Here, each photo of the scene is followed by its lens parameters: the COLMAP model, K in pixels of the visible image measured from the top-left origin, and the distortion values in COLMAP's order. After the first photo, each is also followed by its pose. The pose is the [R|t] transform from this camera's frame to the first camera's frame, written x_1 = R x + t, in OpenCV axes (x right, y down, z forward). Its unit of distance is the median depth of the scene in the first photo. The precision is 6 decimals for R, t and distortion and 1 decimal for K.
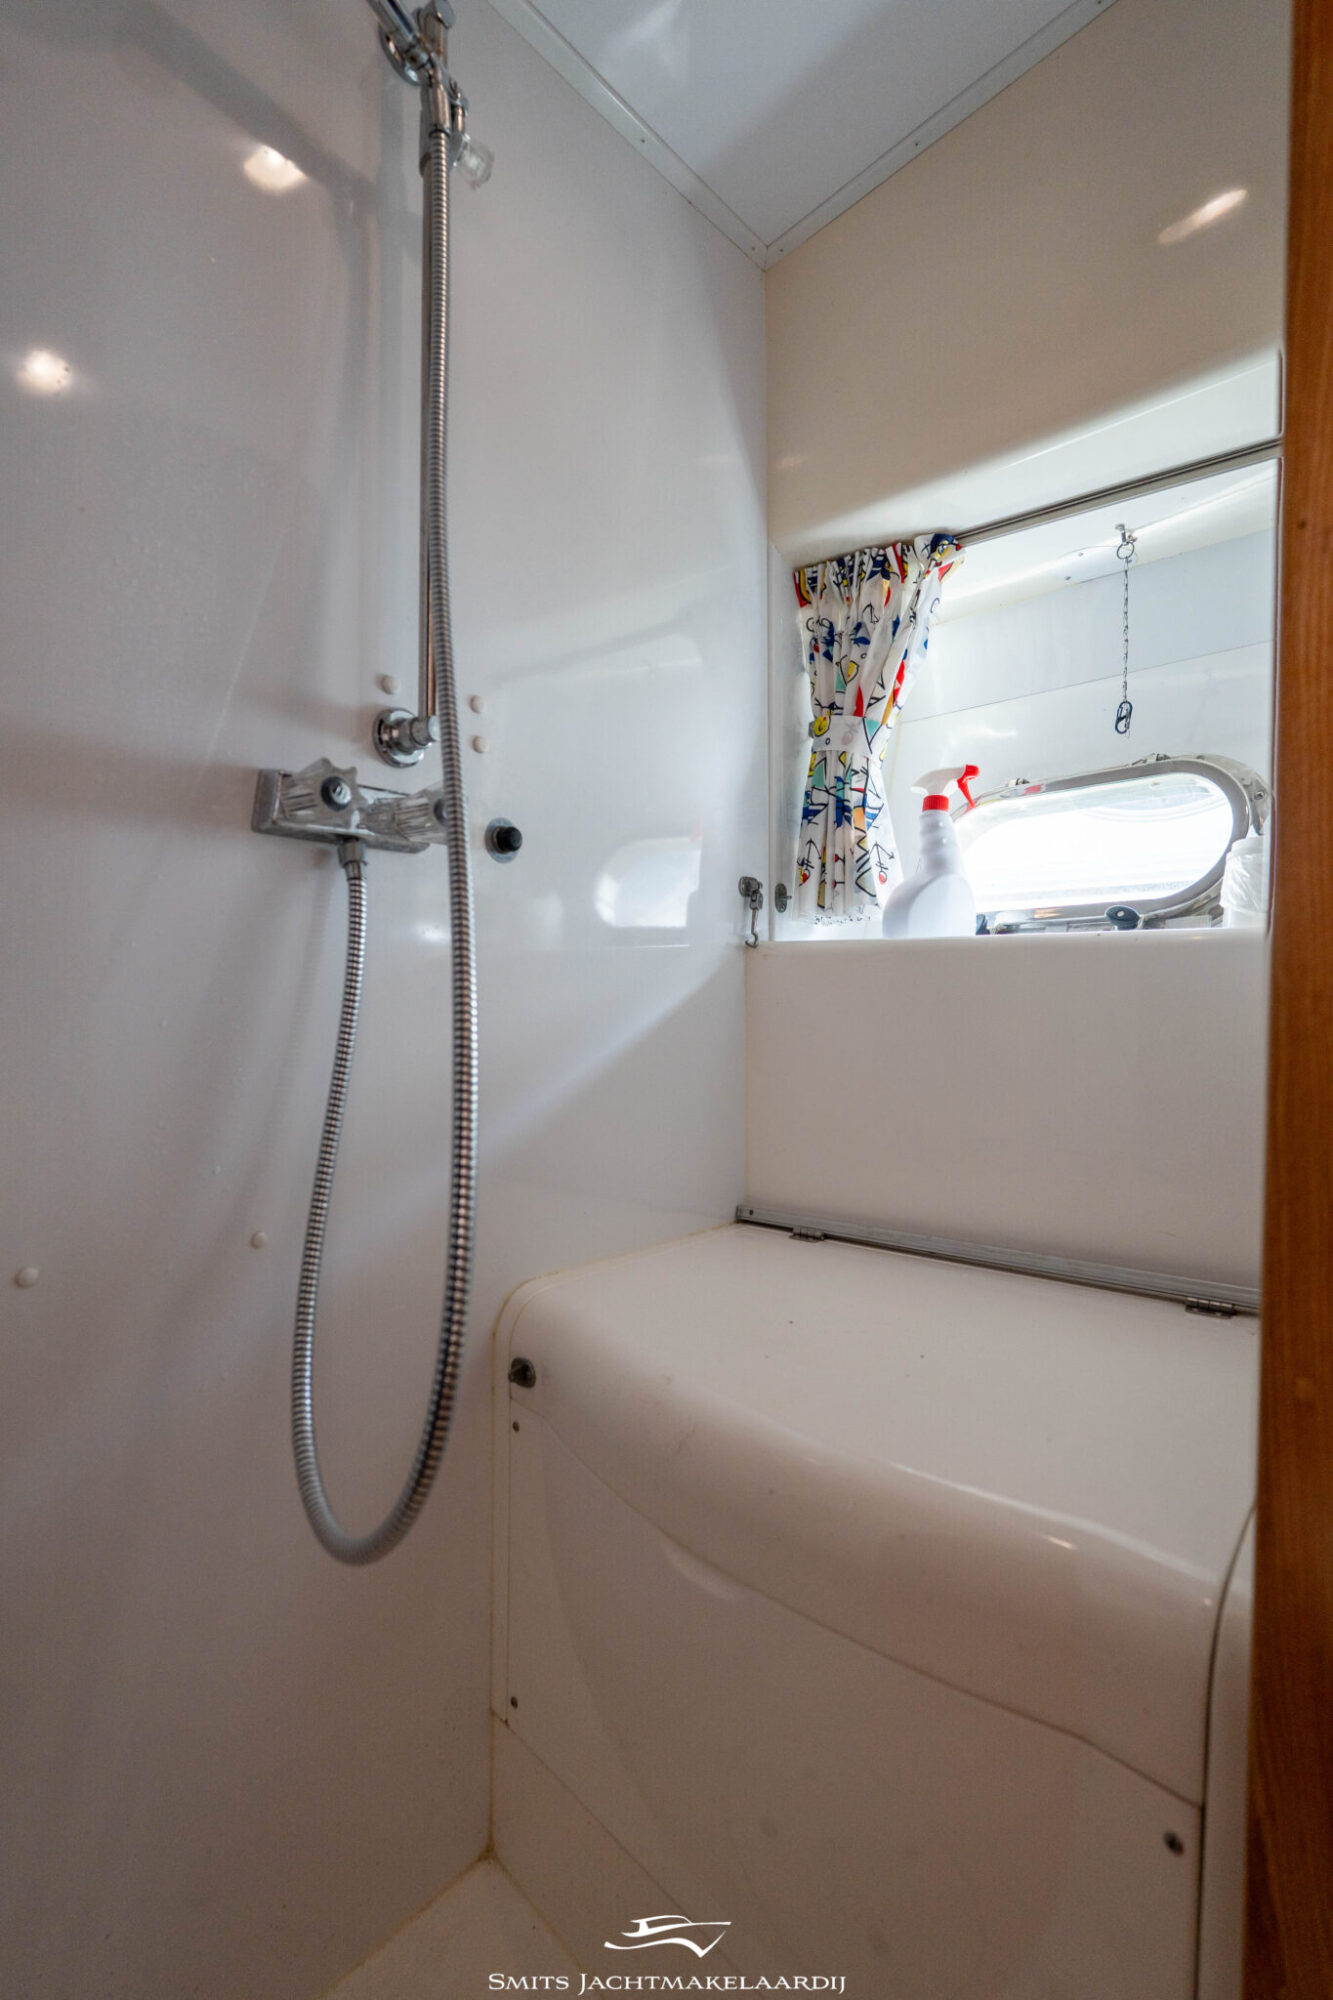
lens RADIAL K [[994.9, 0, 667.7], [0, 994.9, 1000.1], [0, 0, 1]] dist [-0.001891, 0.000124]
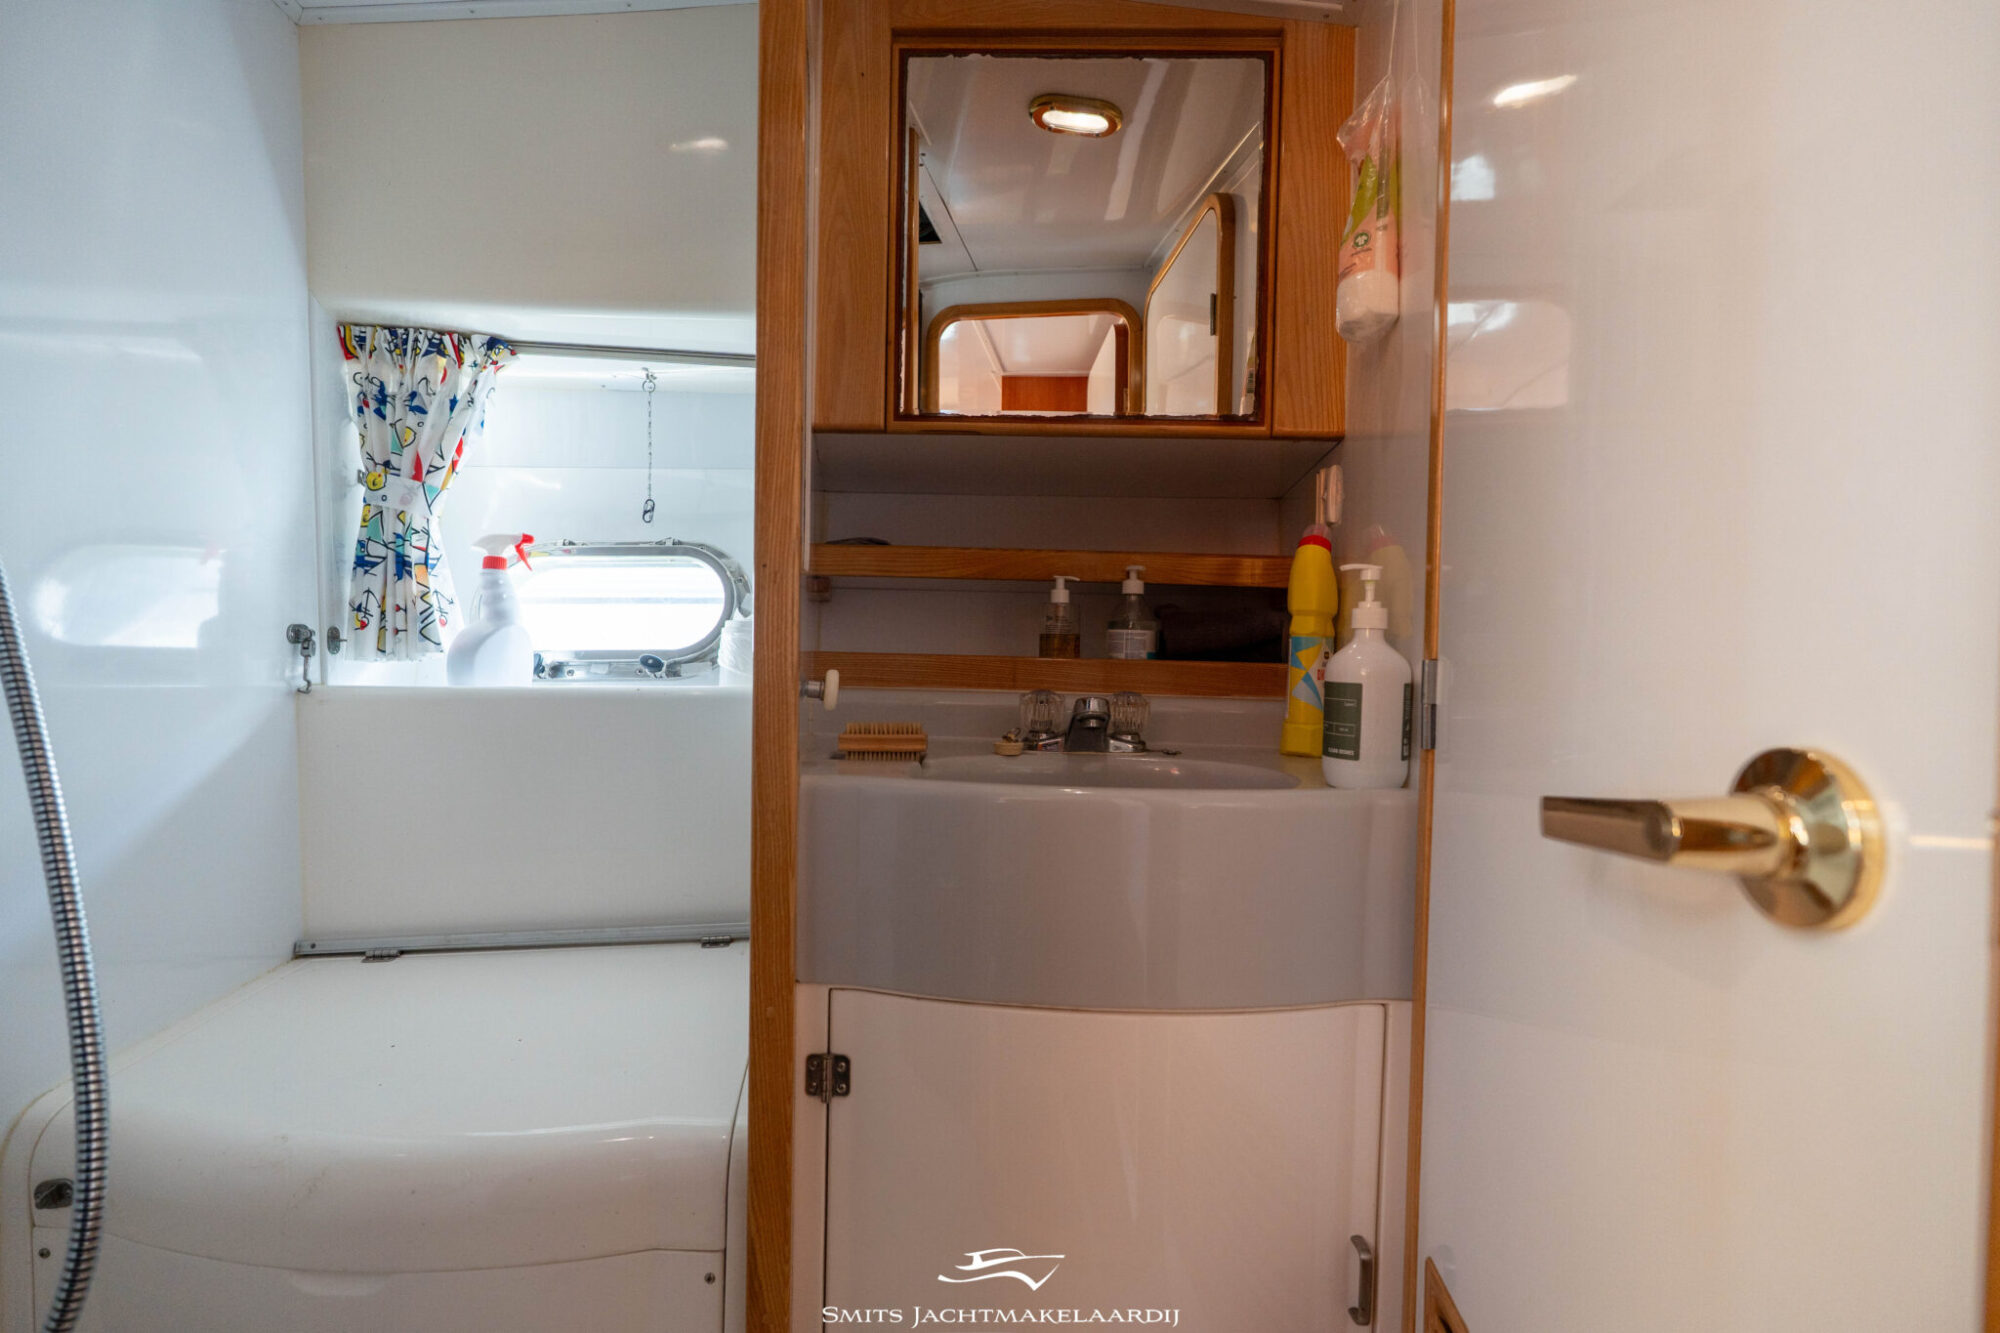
lens RADIAL K [[881.7, 0, 1005.2], [0, 881.7, 665.2], [0, 0, 1]] dist [-0.002953, 0.000179]
pose [[0.673837, -0.027030, 0.738386, -0.099033], [0.002165, 0.999399, 0.034610, -0.110894], [-0.738877, -0.021723, 0.673490, -0.157772]]
